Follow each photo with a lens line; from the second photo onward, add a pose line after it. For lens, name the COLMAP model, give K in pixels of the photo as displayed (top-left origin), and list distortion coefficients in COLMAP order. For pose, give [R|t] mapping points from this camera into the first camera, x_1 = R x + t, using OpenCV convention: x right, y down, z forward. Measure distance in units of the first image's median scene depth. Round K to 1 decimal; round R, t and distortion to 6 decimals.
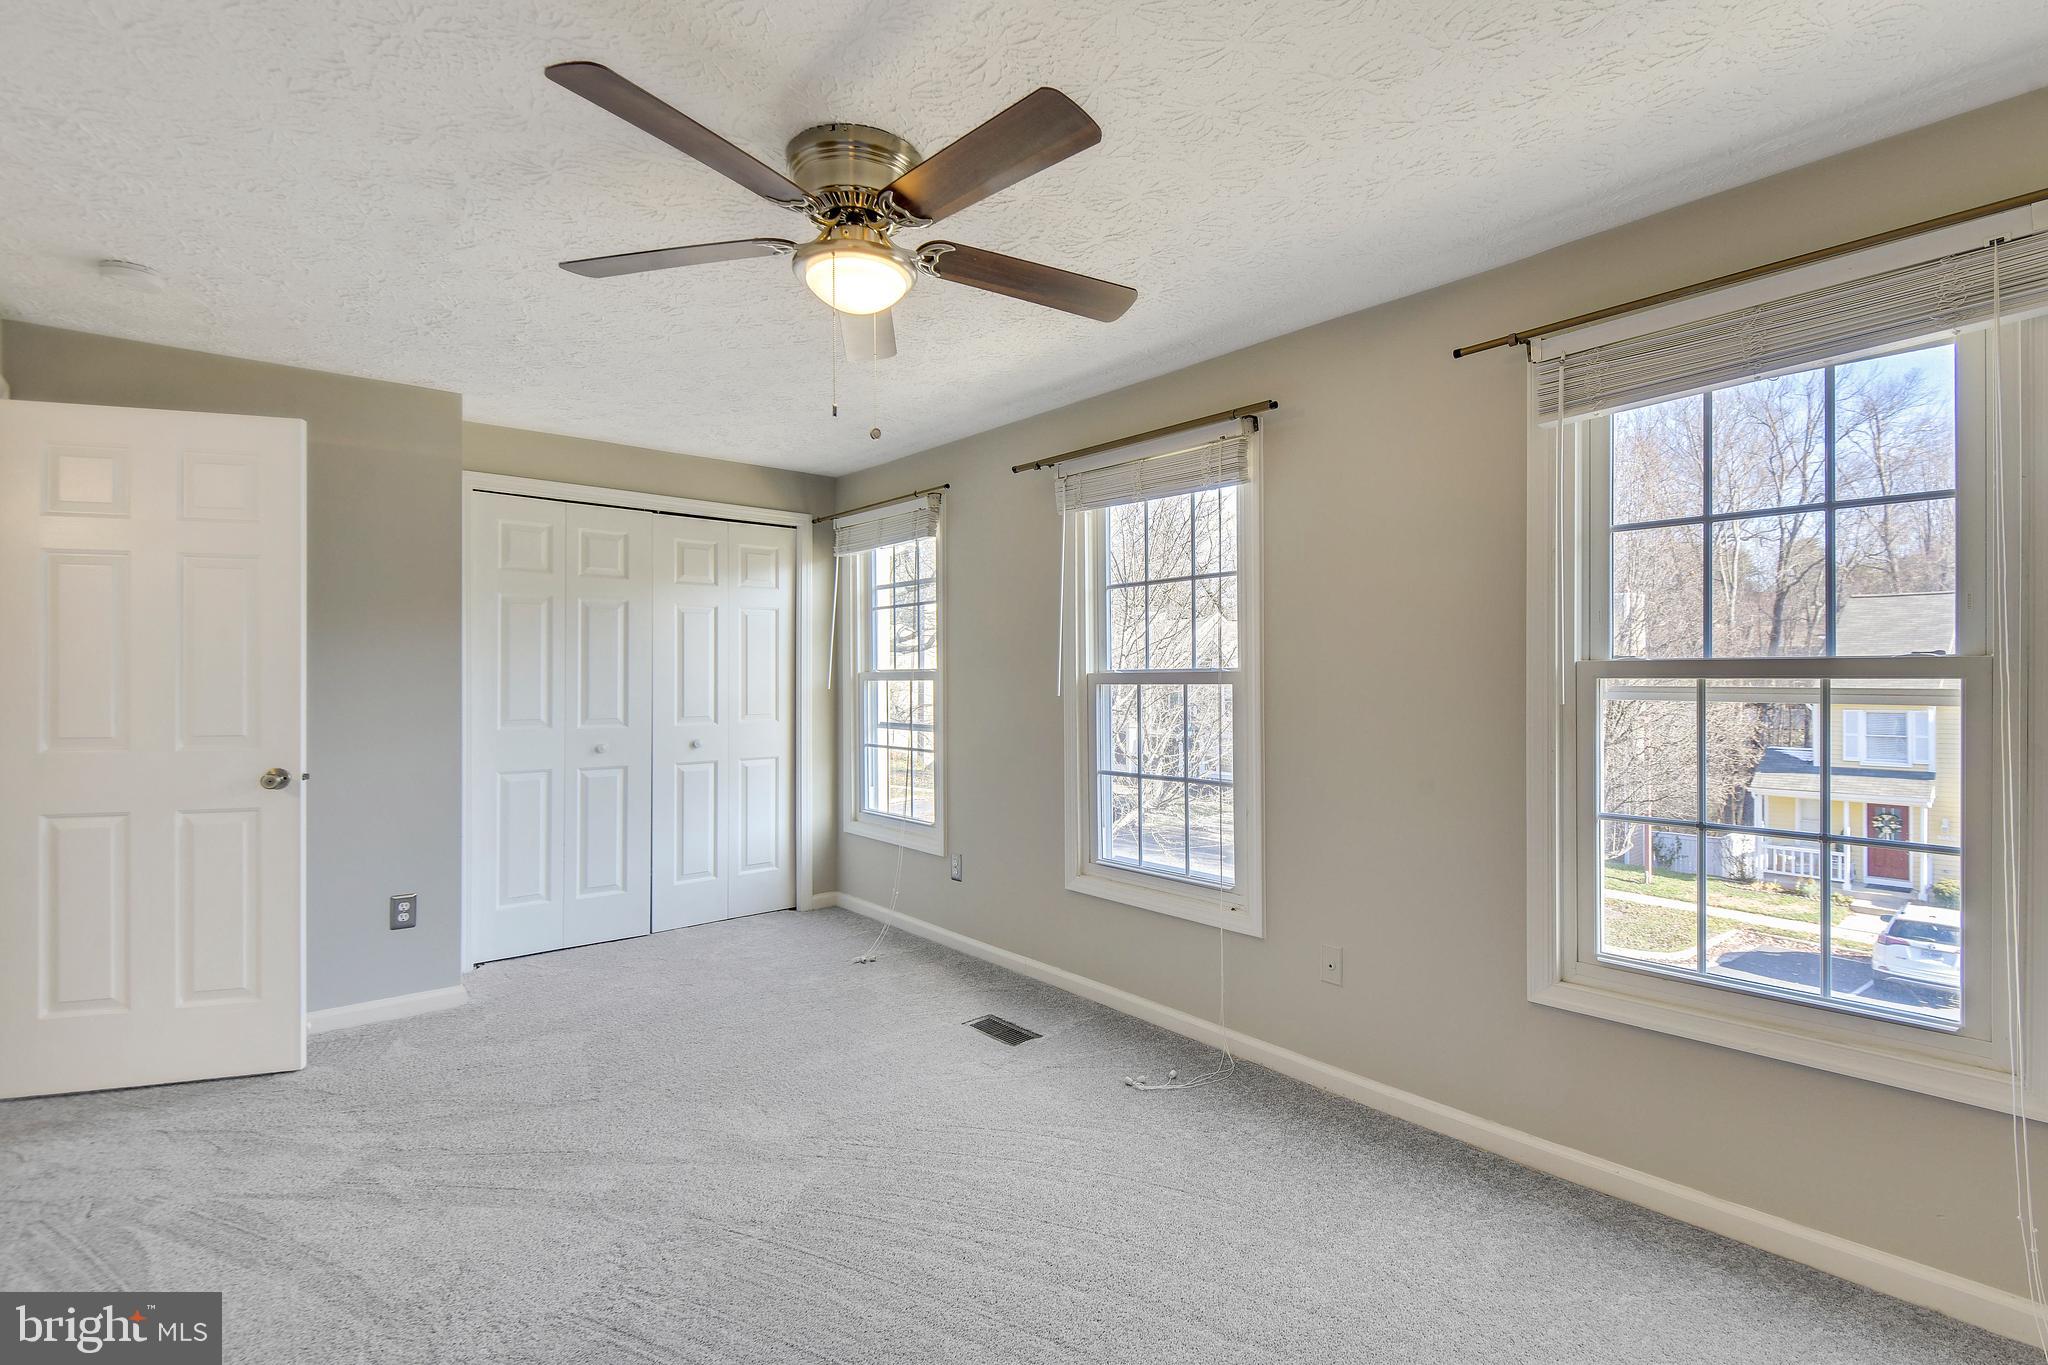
lens RADIAL K [[973.7, 0, 1024.0], [0, 973.7, 682.5], [0, 0, 1]] dist [-0.000167, -0.000983]
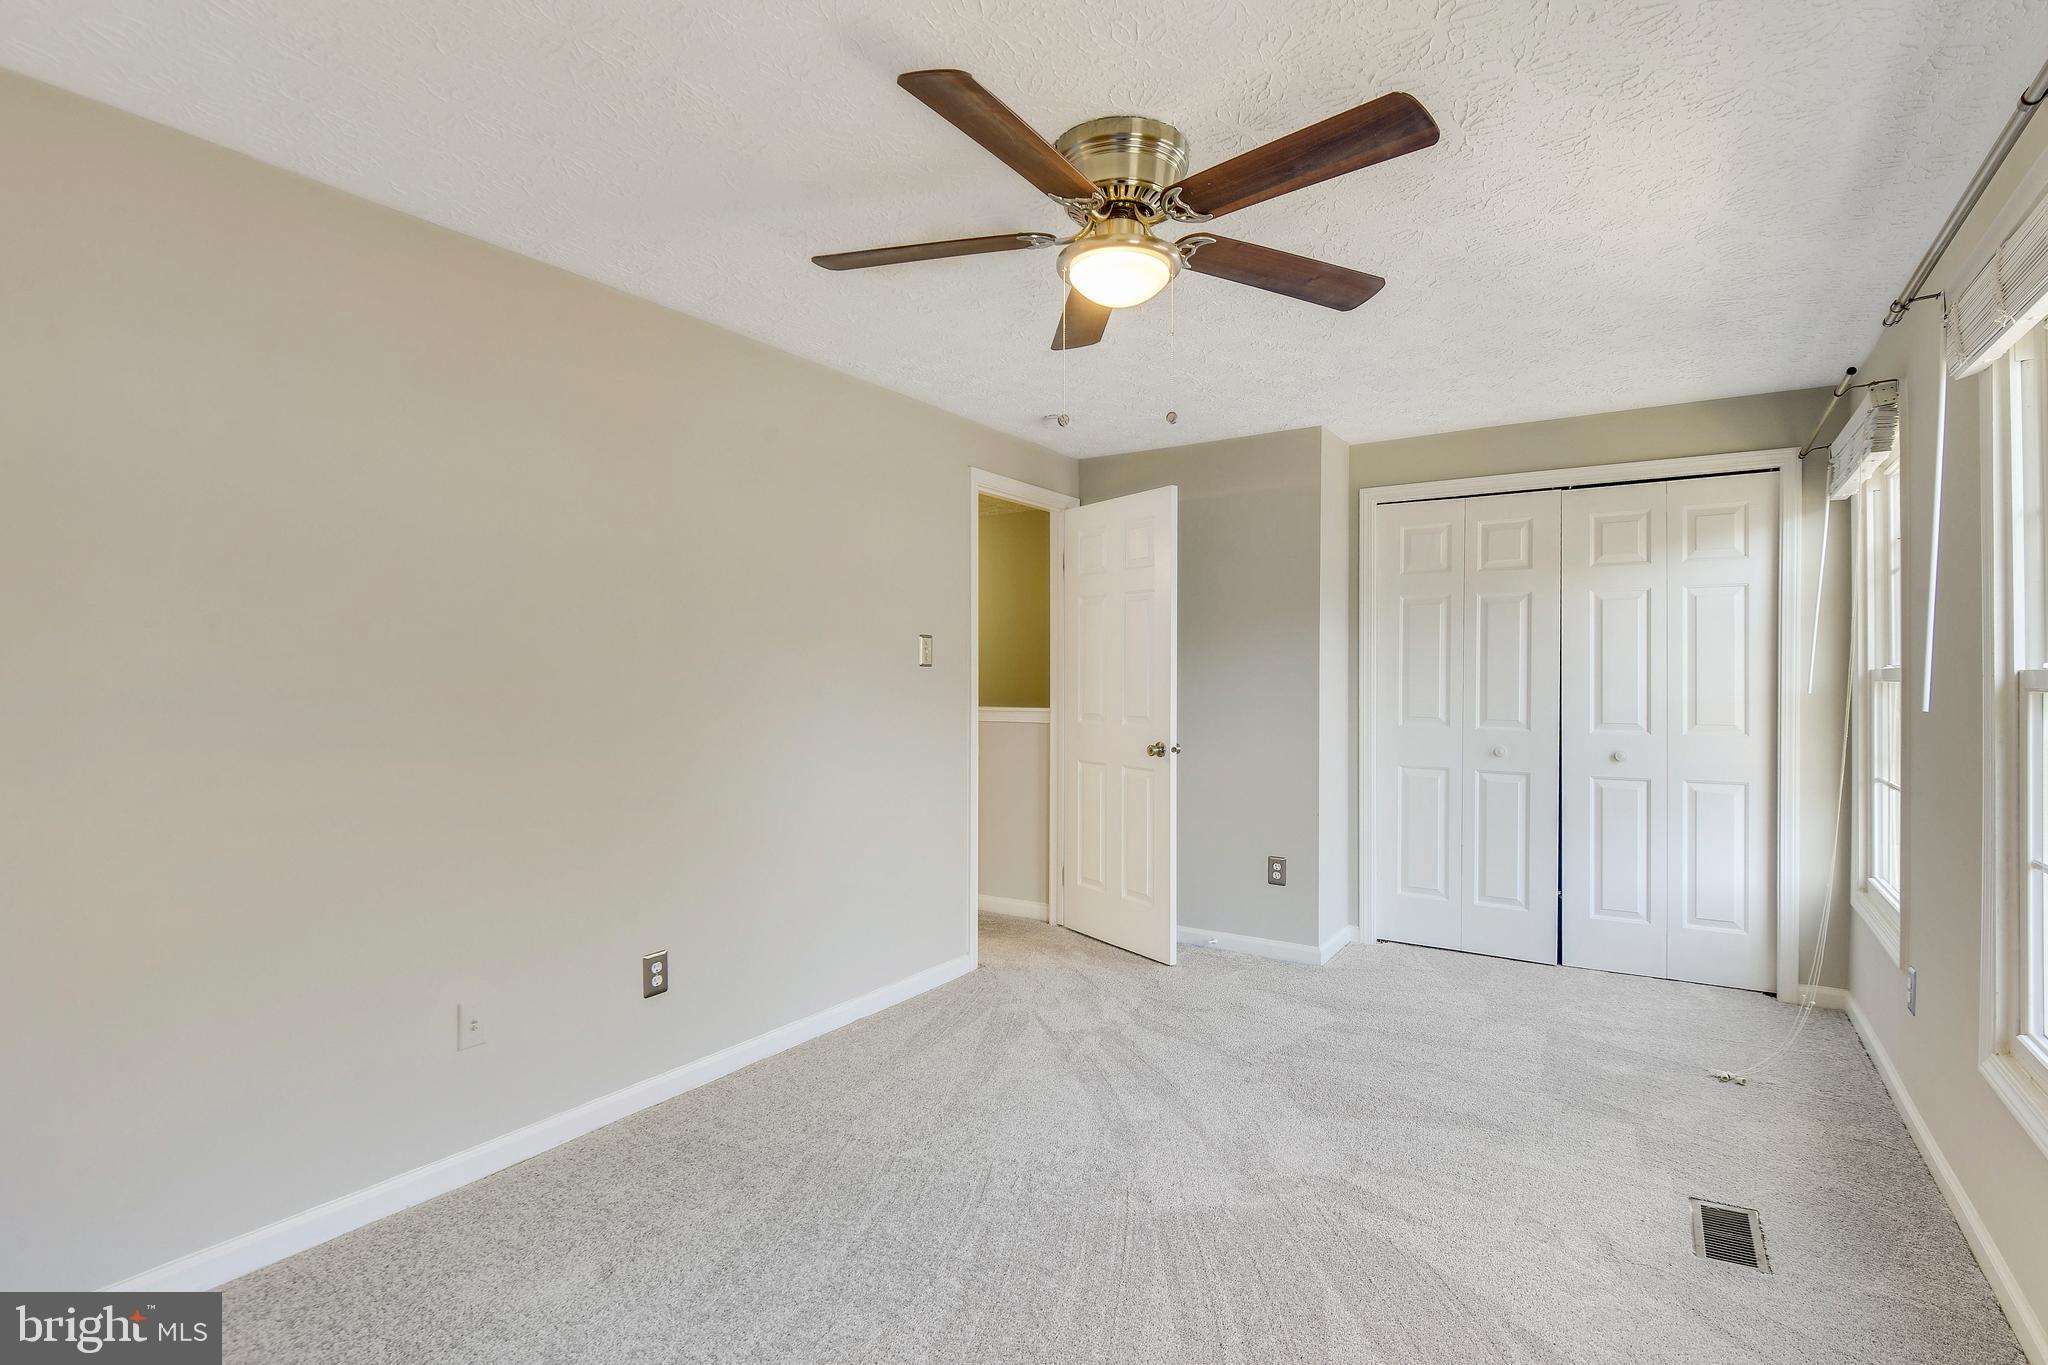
lens RADIAL K [[973.7, 0, 1024.0], [0, 973.7, 682.5], [0, 0, 1]] dist [-0.000167, -0.000983]
pose [[0.278260, 0.003622, -0.960499, 0.363354], [-0.006237, 0.999979, 0.001964, 0.001674], [0.960486, 0.005444, 0.278277, 0.310370]]
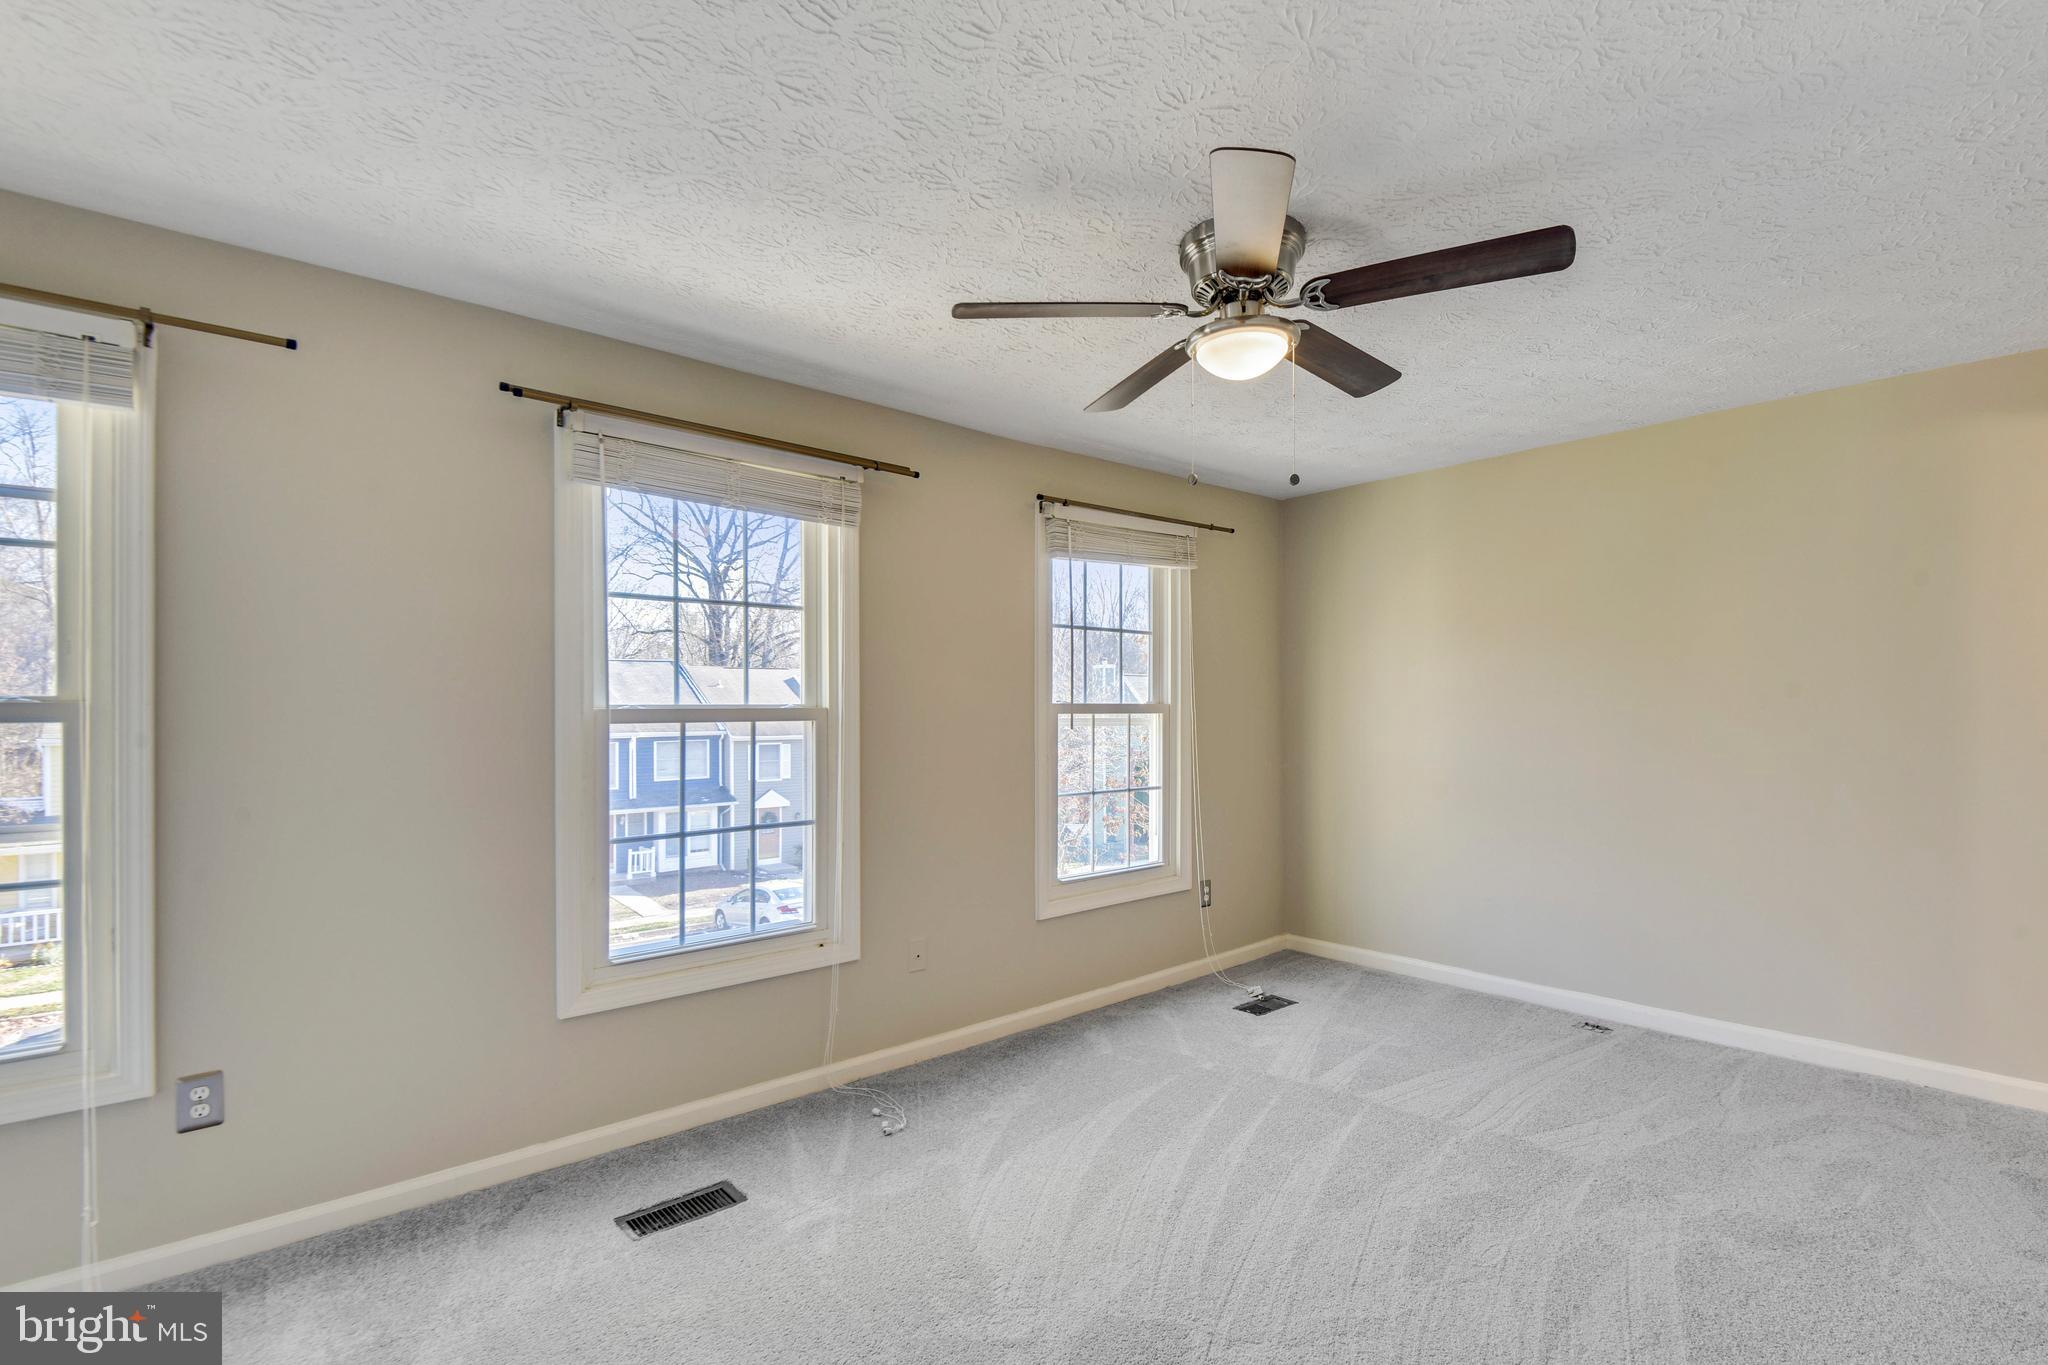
lens RADIAL K [[942.9, 0, 1047.9], [0, 942.9, 728.8], [0, 0, 1]] dist [0.028930, -0.023526]
pose [[-0.032663, -0.014645, 0.999359, -0.576082], [0.010553, 0.999832, 0.014997, -0.002146], [-0.999411, 0.011037, -0.032503, 0.599530]]
